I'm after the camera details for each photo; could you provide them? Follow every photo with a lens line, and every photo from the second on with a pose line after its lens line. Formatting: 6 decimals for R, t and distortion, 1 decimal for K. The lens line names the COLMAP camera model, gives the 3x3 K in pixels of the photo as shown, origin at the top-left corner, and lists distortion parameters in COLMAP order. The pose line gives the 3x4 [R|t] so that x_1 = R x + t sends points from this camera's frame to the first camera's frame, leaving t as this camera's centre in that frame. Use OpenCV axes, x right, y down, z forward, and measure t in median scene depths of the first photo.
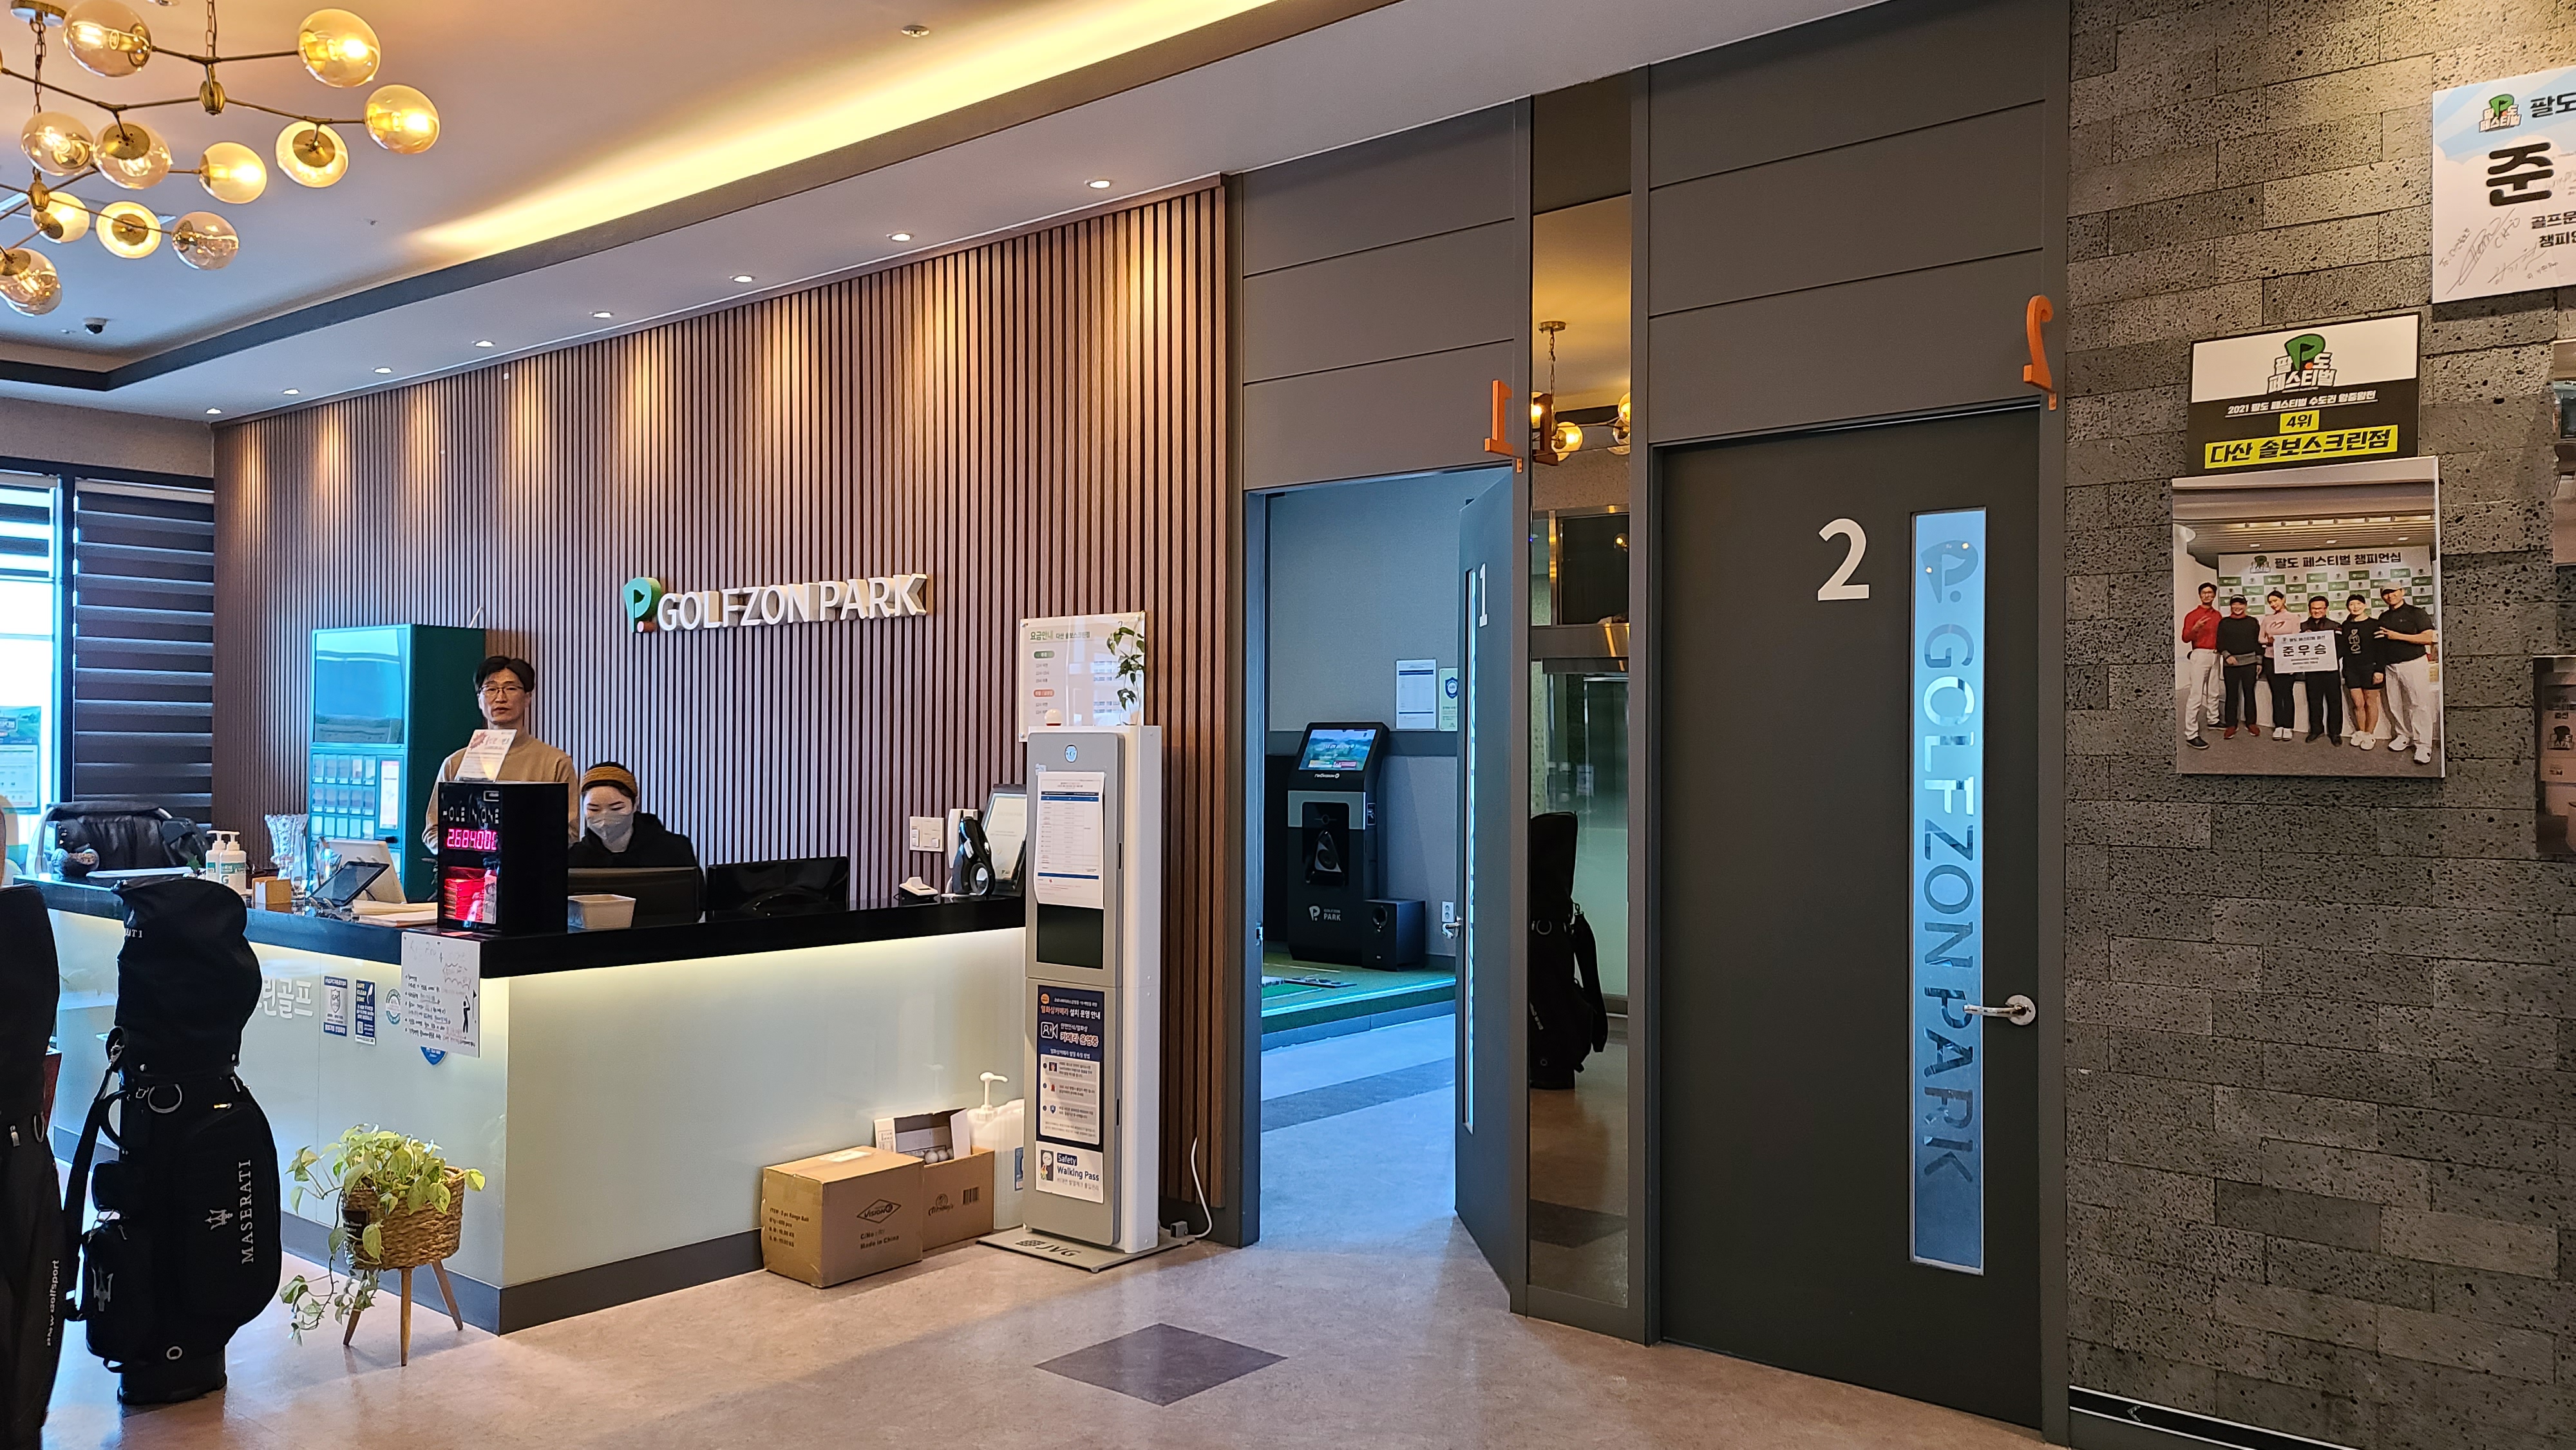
lens RADIAL K [[1880.6, 0, 1286.4], [0, 1880.6, 731.3], [0, 0, 1]] dist [0.010931, 0.002344]
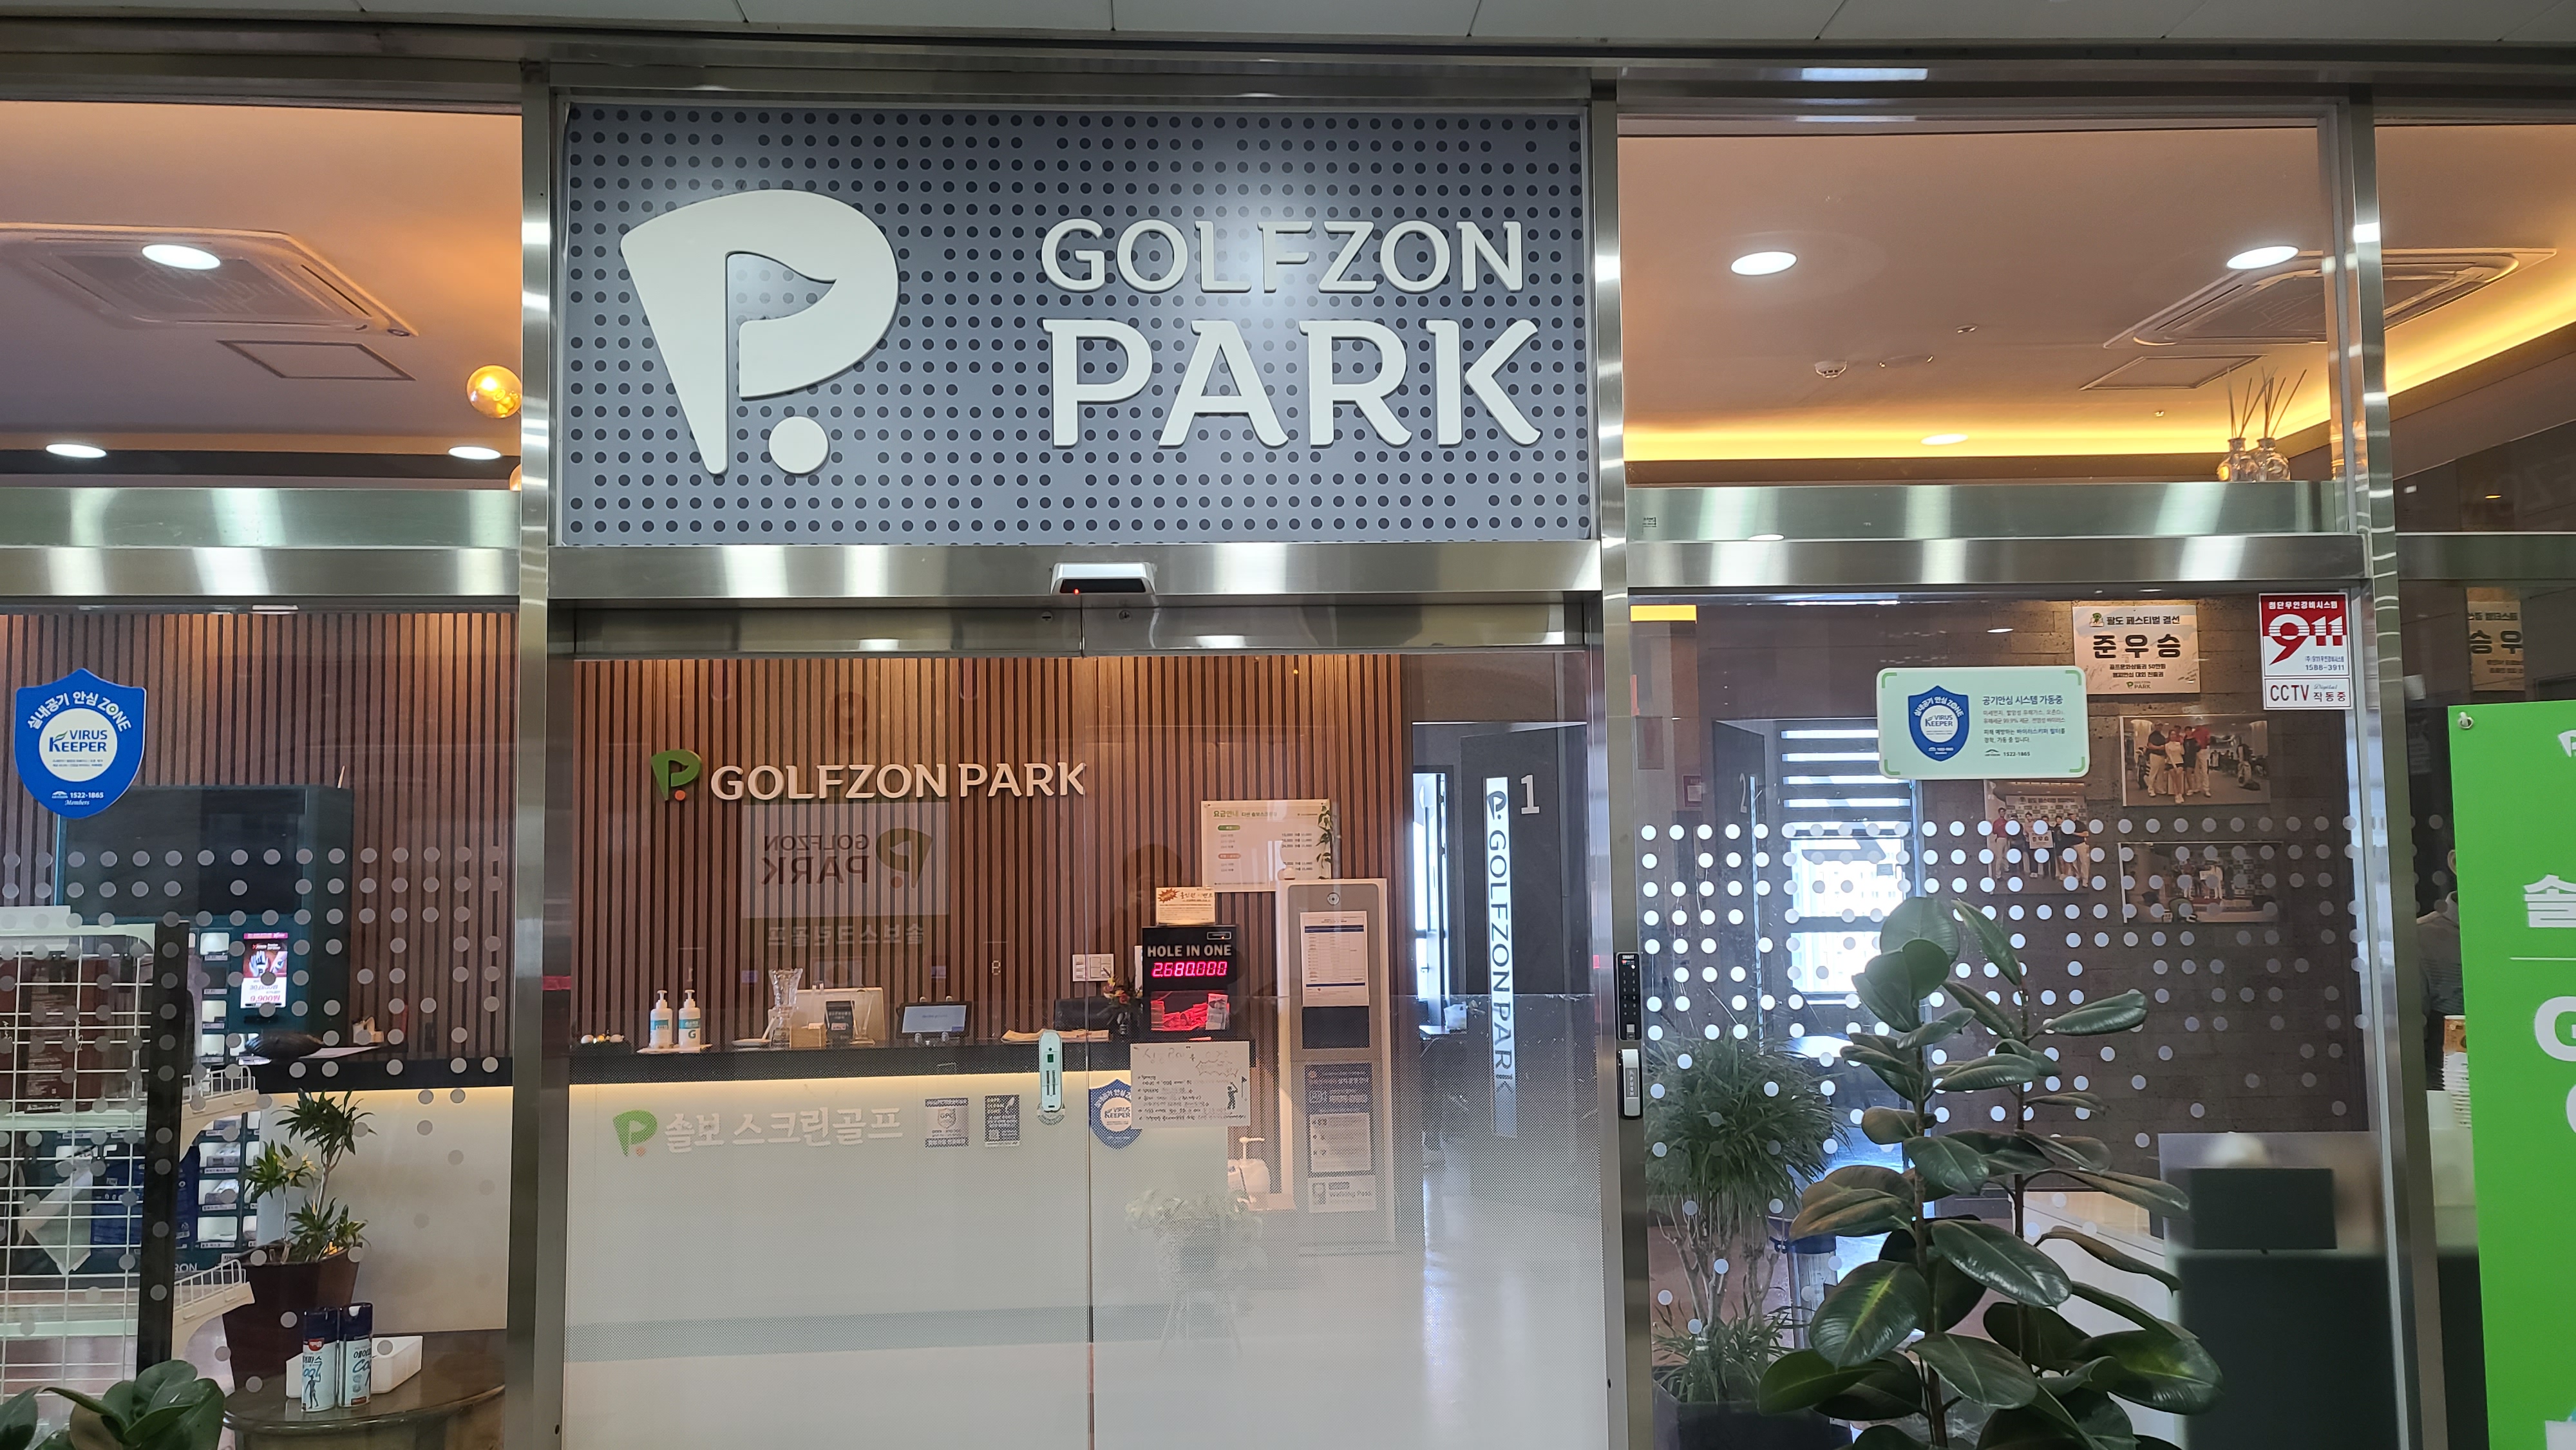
lens RADIAL K [[1880.6, 0, 1286.9], [0, 1880.6, 728.3], [0, 0, 1]] dist [0.010931, 0.002344]
pose [[0.723392, 0.041171, 0.689209, -1.024413], [0.013980, 0.997142, -0.074240, -0.010913], [-0.690296, 0.063340, 0.720749, -0.017253]]
